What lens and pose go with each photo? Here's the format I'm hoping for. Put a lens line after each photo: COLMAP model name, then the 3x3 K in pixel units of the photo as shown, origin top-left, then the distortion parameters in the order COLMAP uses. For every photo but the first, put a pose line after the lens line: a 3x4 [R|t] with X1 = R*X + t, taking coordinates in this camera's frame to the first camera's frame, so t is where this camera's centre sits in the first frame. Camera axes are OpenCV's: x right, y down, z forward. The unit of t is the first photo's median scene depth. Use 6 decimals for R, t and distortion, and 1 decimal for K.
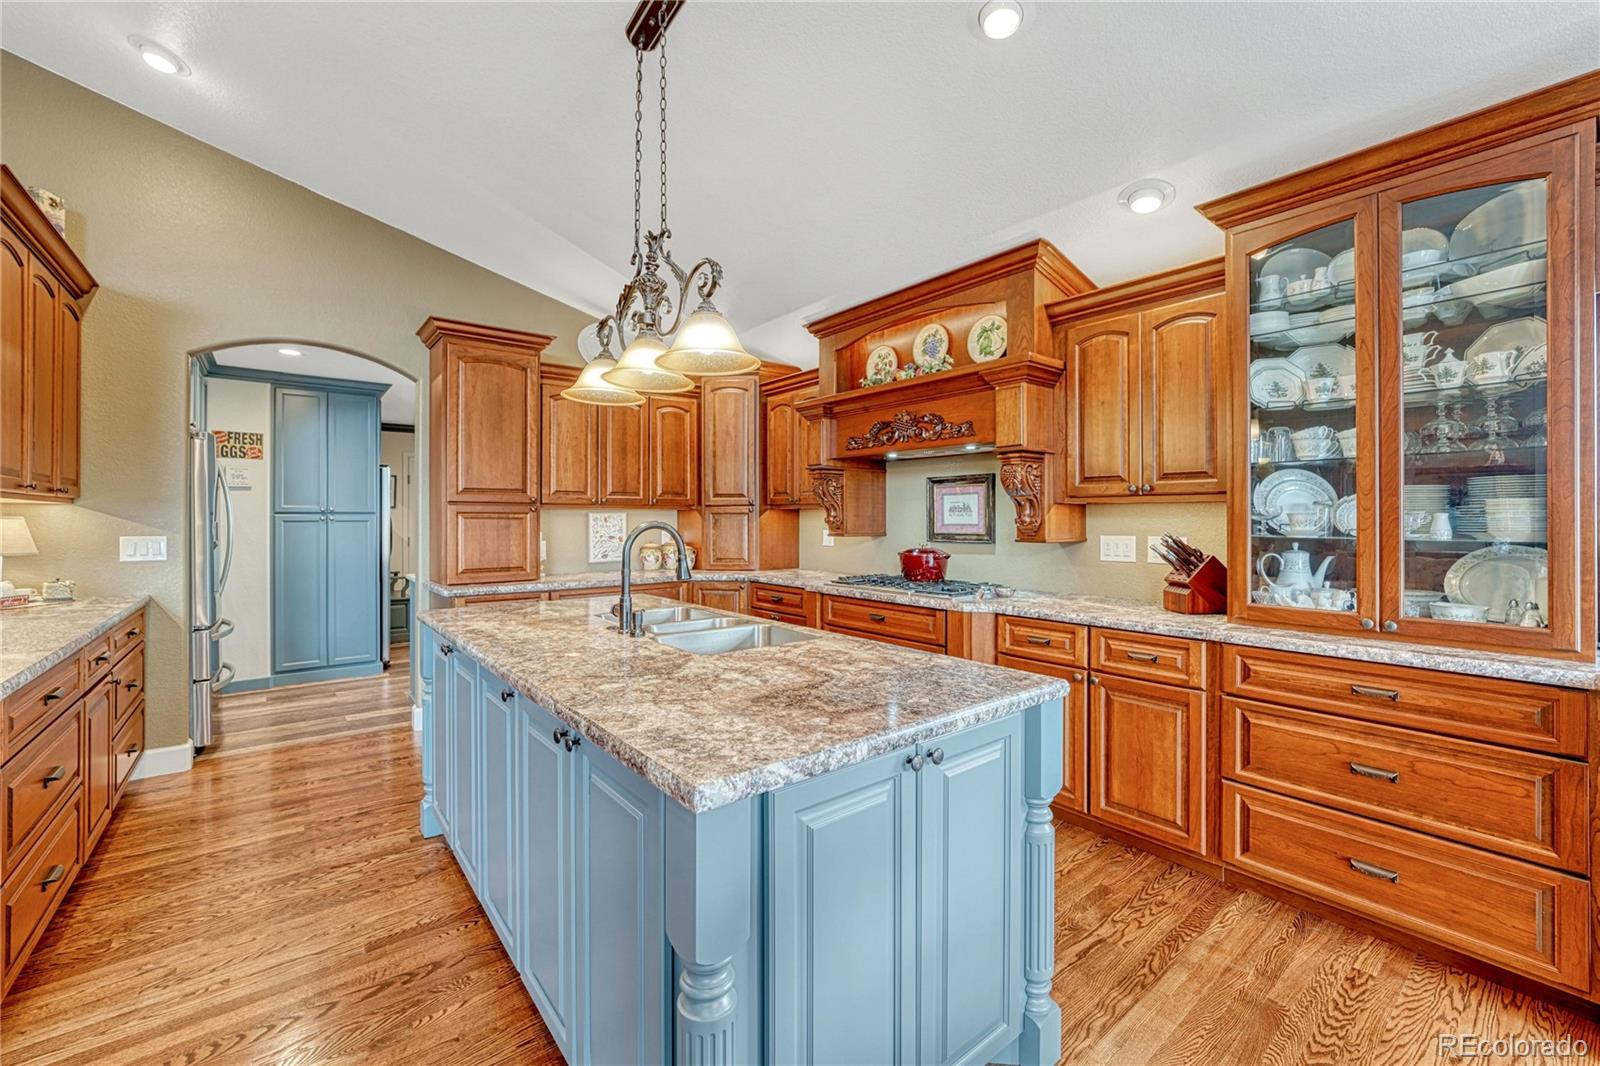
lens RADIAL K [[655.2, 0, 799.5], [0, 655.2, 516.4], [0, 0, 1]] dist [-0.008590, 0.000135]
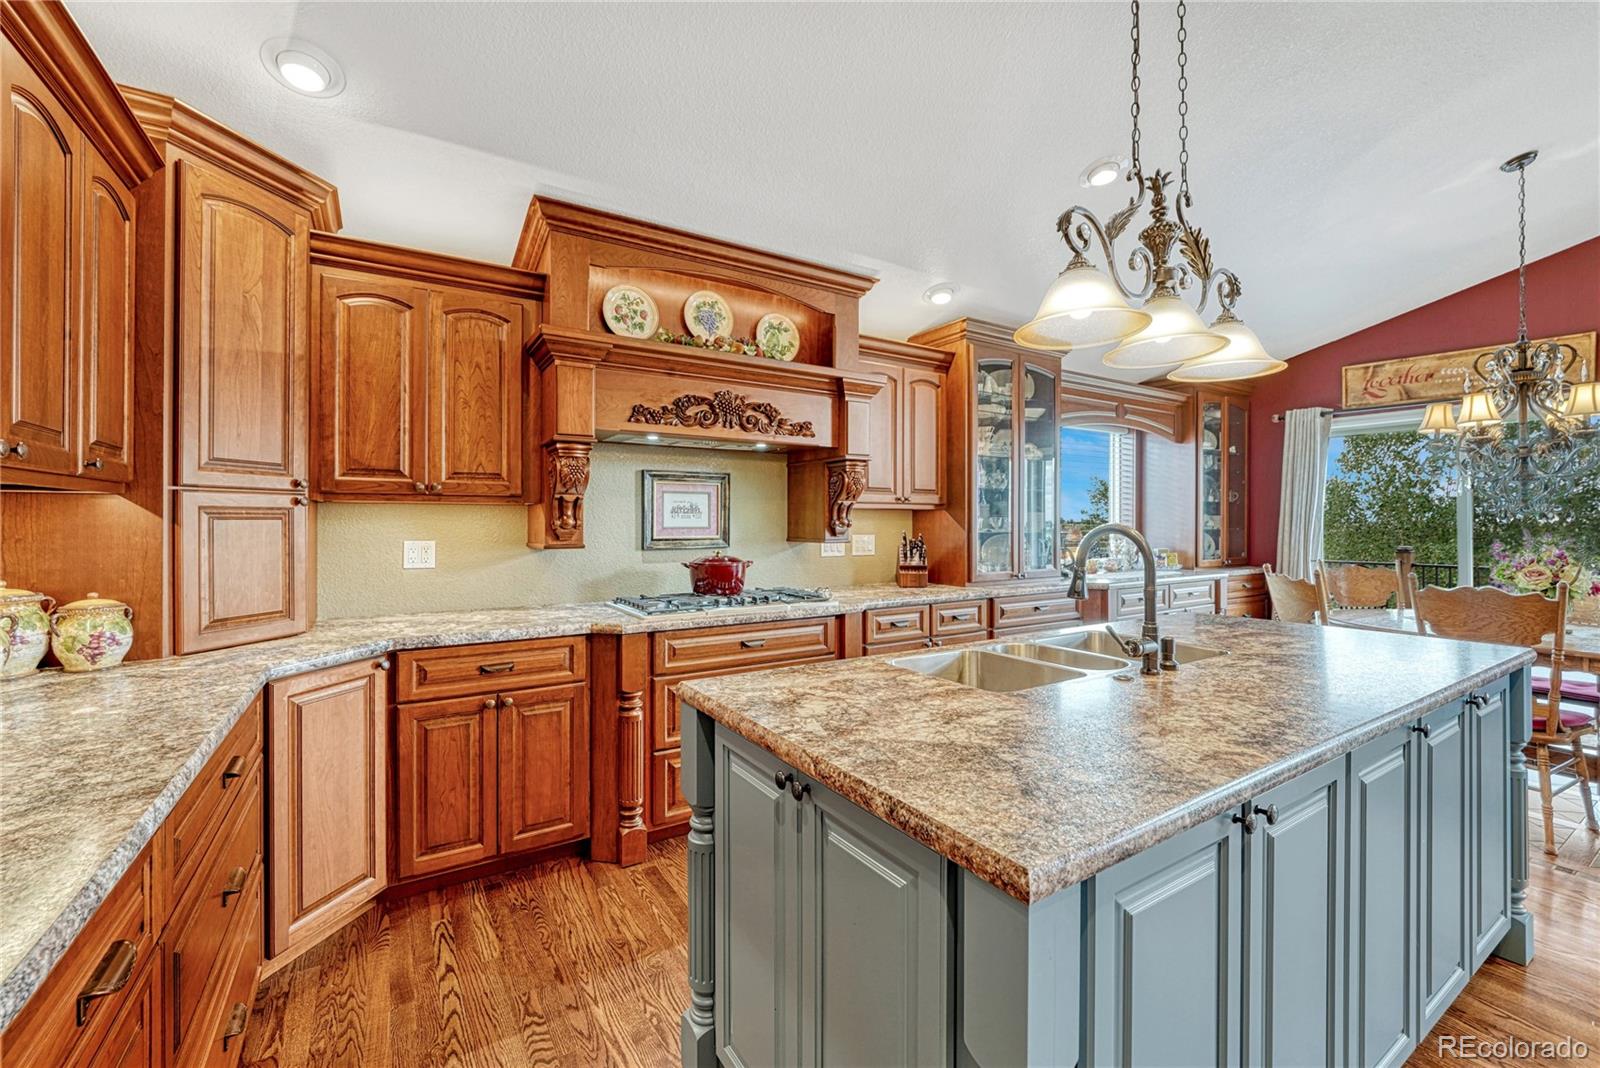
lens RADIAL K [[662.9, 0, 803.8], [0, 662.9, 522.6], [0, 0, 1]] dist [-0.002029, -0.000054]
pose [[0.108699, -0.001171, 0.994074, -0.816055], [-0.004662, 0.999988, 0.001687, 0.004390], [-0.994064, -0.004818, 0.108692, 1.003521]]
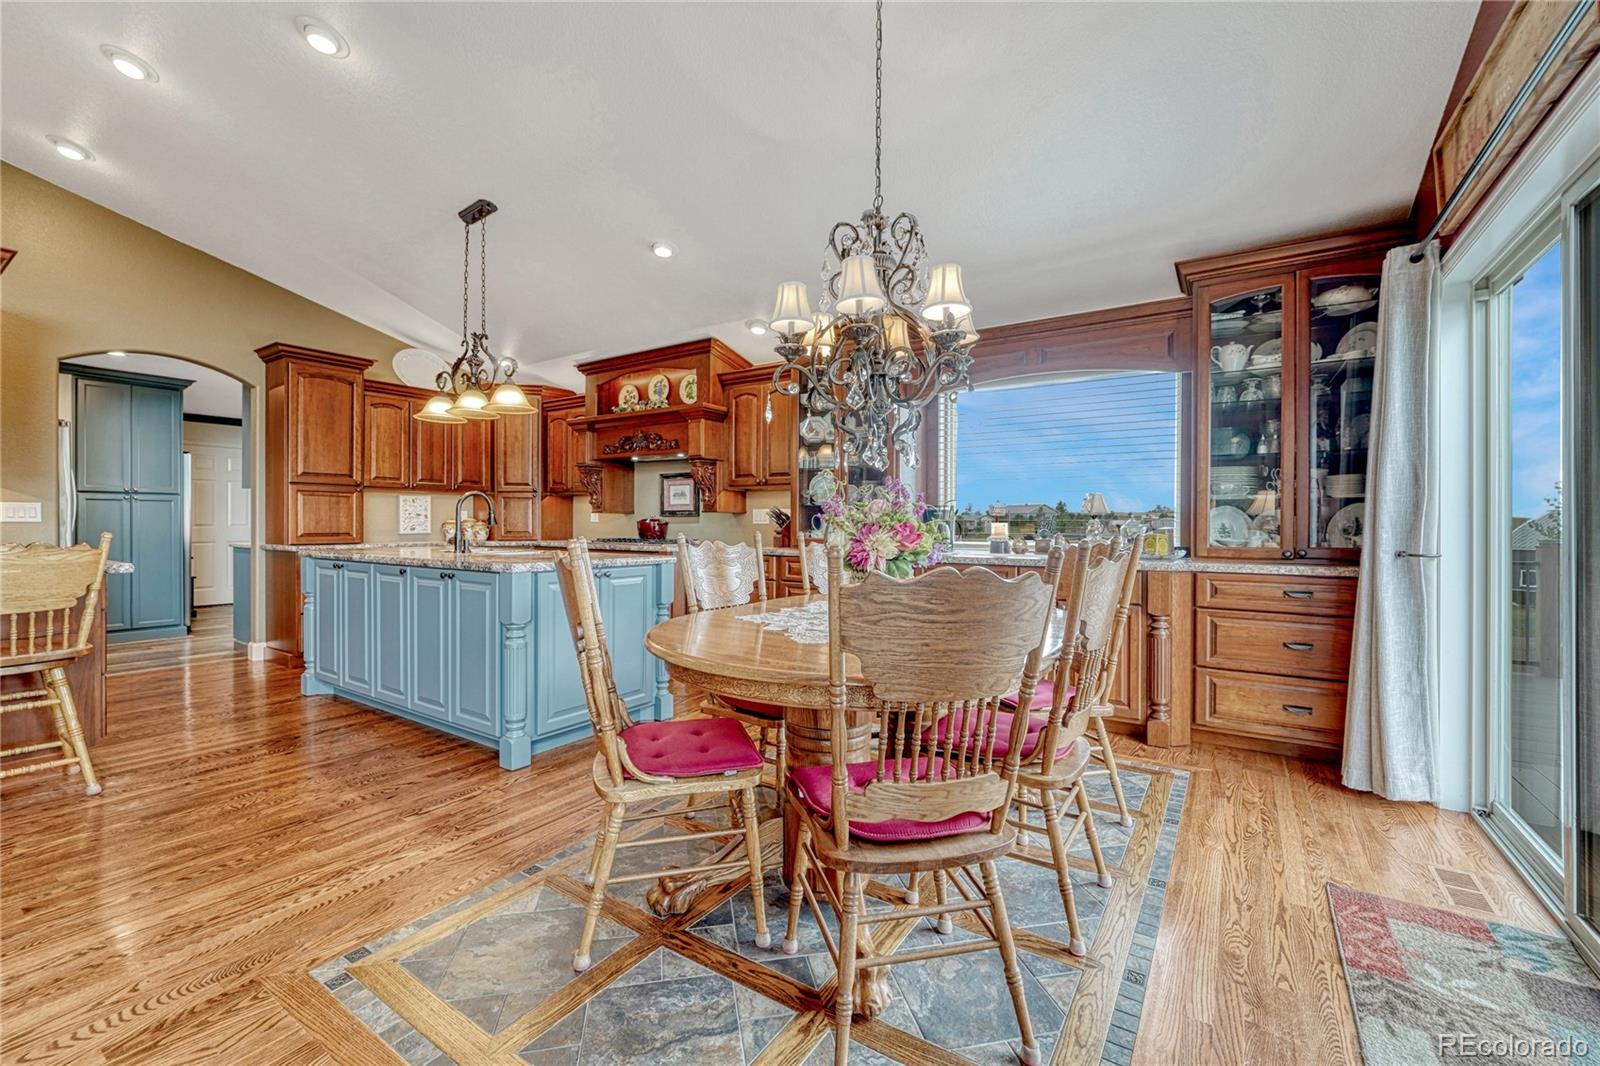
lens RADIAL K [[660.8, 0, 800.0], [0, 660.8, 533.0], [0, 0, 1]] dist [-0.003911, -0.000304]
pose [[0.953746, 0.000475, 0.300615, 0.063551], [-0.006379, 0.999806, 0.018659, 0.064352], [-0.300547, -0.019714, 0.953563, -0.771054]]
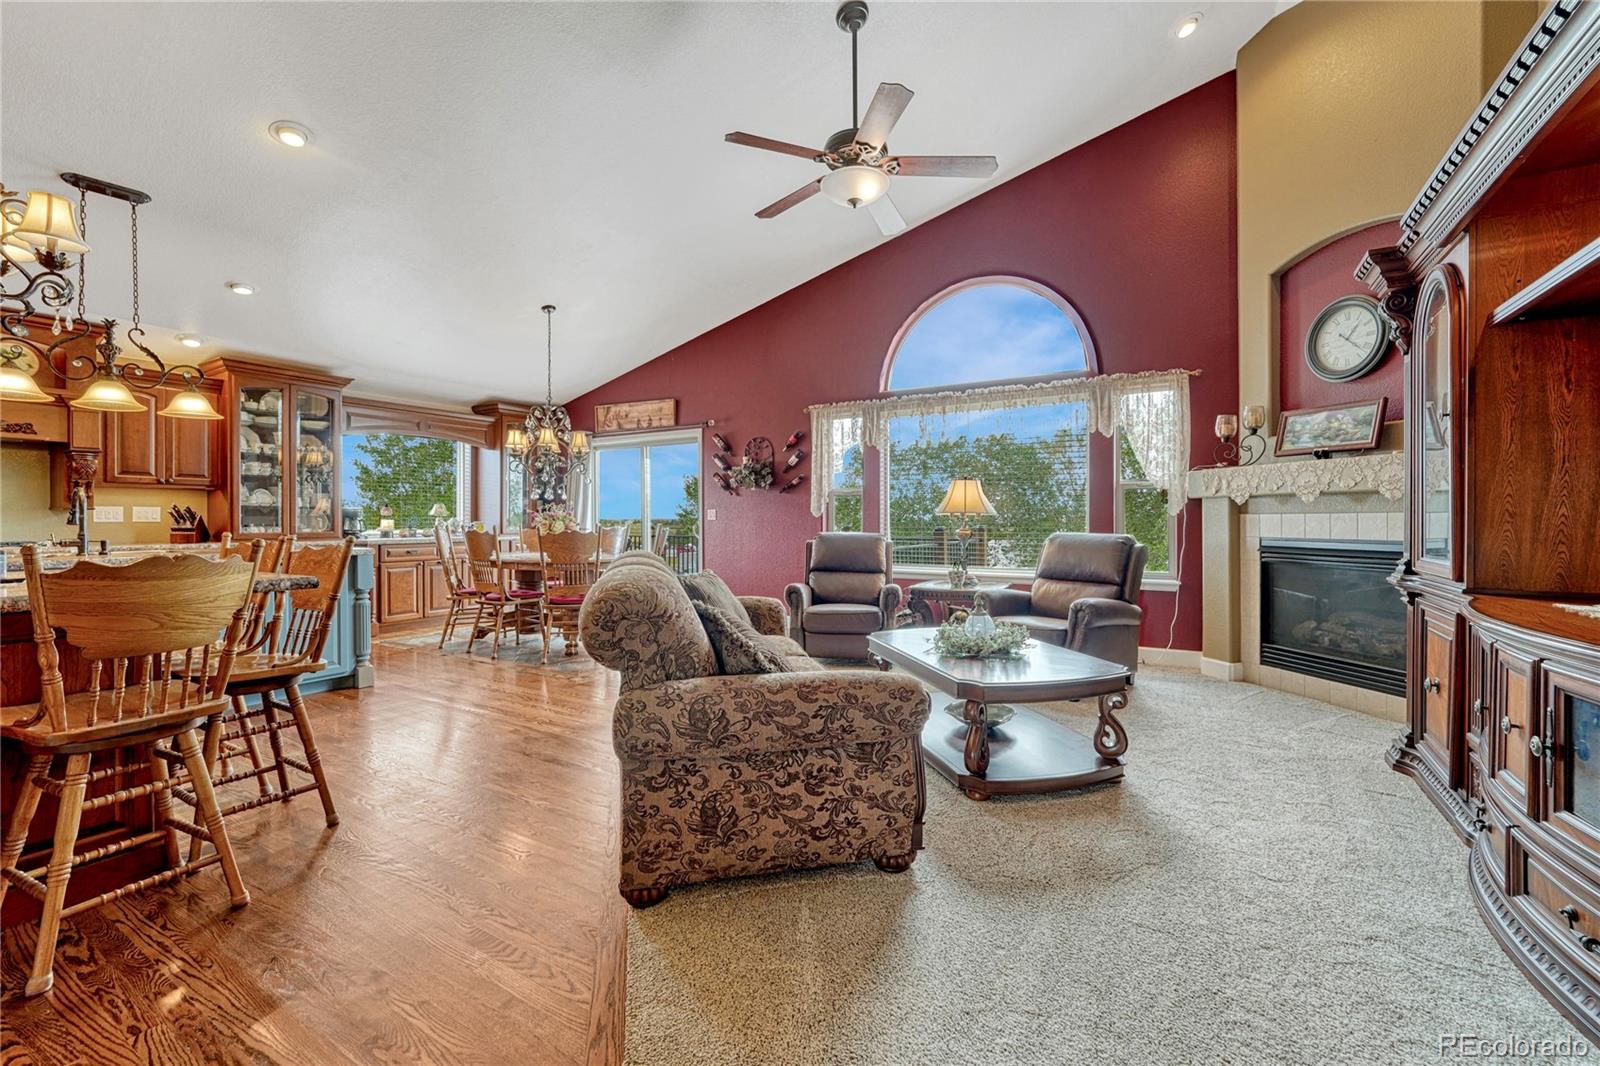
lens RADIAL K [[662.9, 0, 803.8], [0, 662.9, 521.6], [0, 0, 1]] dist [-0.002029, -0.000054]
pose [[-0.343929, -0.002848, 0.938991, -1.844964], [-0.002103, 0.999995, 0.002263, 0.066426], [-0.938993, -0.001197, -0.343933, -0.084286]]
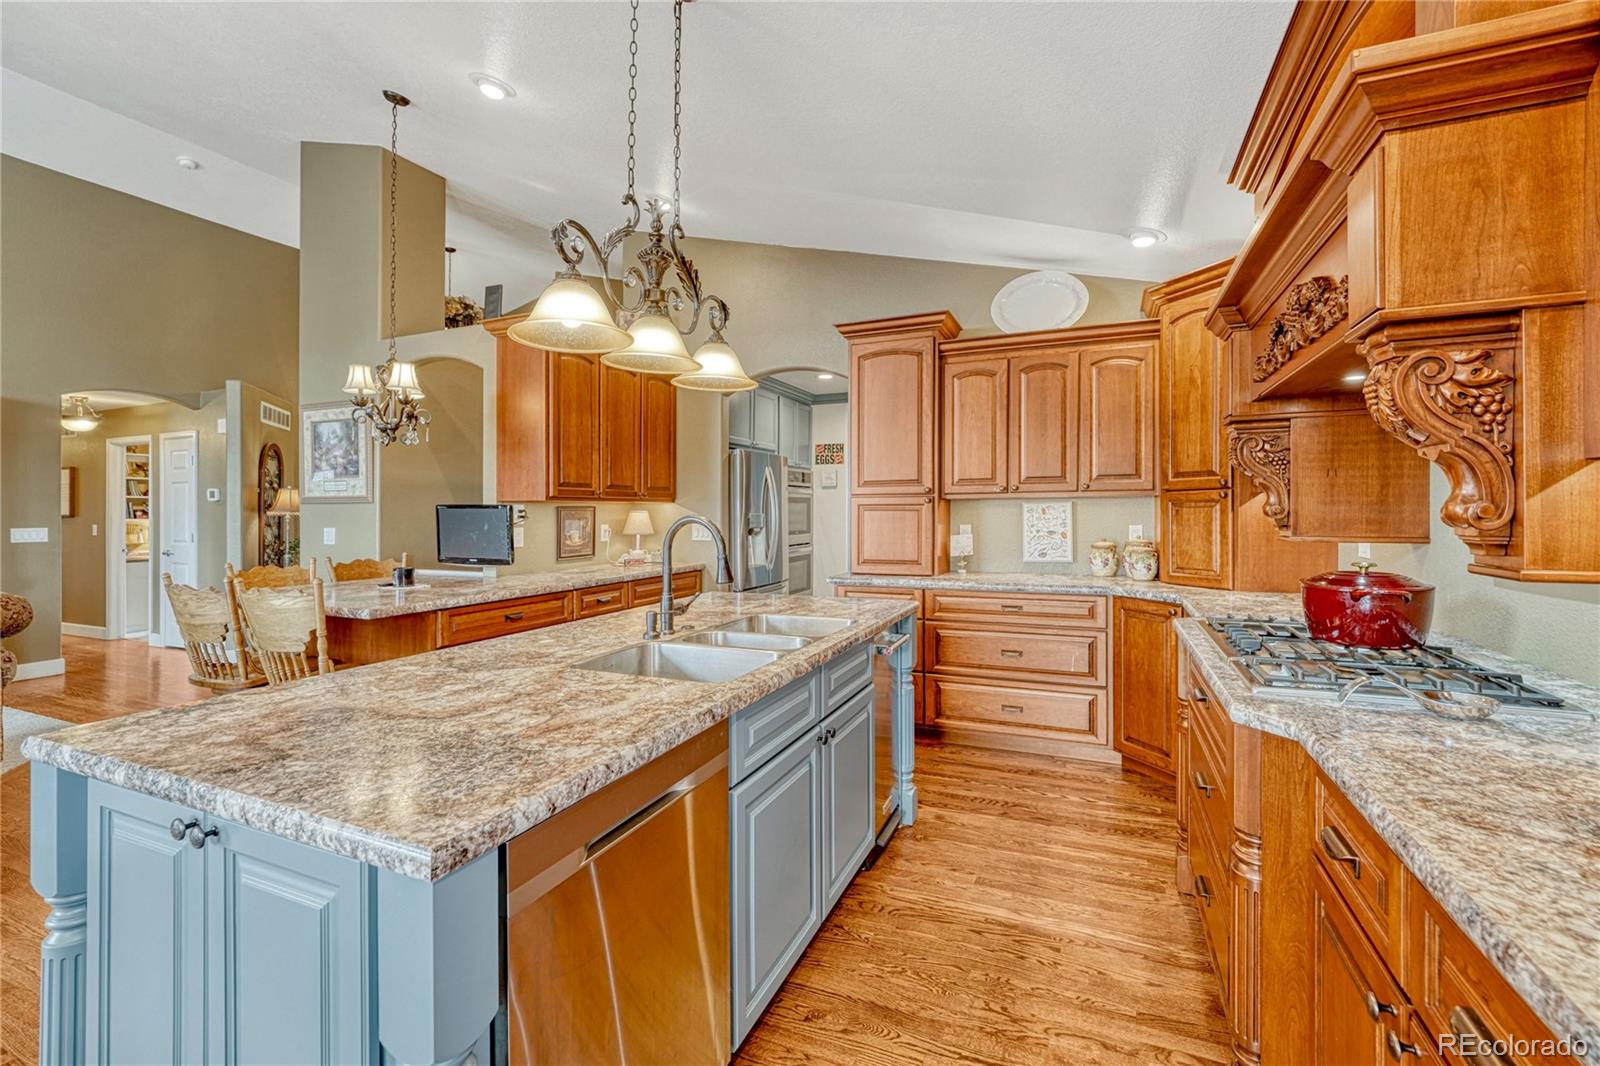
lens RADIAL K [[683.6, 0, 802.4], [0, 683.6, 507.1], [0, 0, 1]] dist [-0.002091, -0.000226]
pose [[0.467205, -0.006539, -0.884125, 0.530940], [0.008370, 0.999961, -0.002973, 0.000170], [0.884109, -0.006011, 0.467242, 0.543398]]
